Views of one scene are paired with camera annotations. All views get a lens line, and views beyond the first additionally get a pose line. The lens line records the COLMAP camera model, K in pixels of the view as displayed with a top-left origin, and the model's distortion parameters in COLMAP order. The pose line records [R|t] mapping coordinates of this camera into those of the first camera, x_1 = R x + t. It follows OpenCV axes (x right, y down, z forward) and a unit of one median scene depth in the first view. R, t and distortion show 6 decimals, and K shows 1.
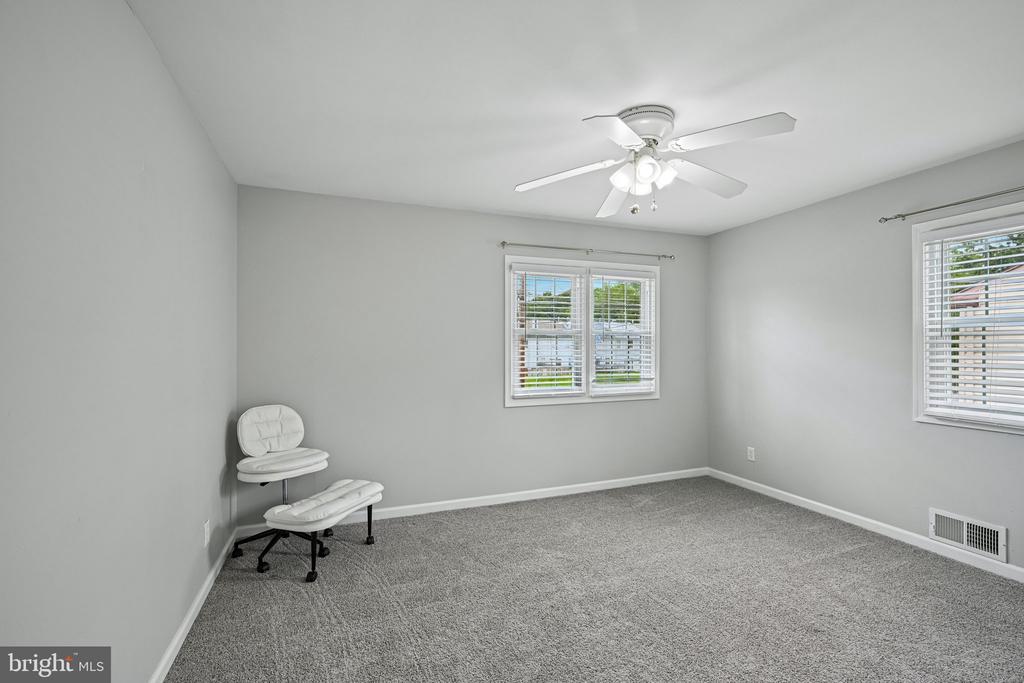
lens RADIAL K [[455.8, 0, 511.6], [0, 455.8, 344.2], [0, 0, 1]] dist [0.000404, -0.001109]
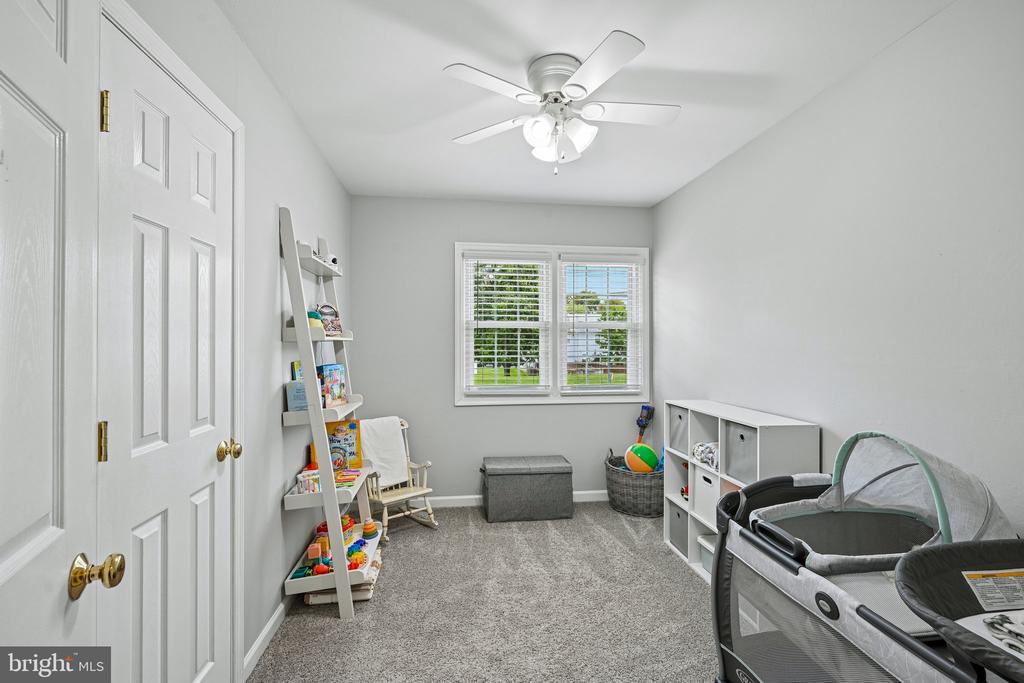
lens RADIAL K [[455.8, 0, 510.7], [0, 455.8, 340.2], [0, 0, 1]] dist [0.000404, -0.001109]
pose [[0.970577, 0.000999, -0.240790, 0.319277], [-0.000247, 0.999995, 0.003157, 0.001637], [0.240791, -0.003004, 0.970572, 0.113061]]
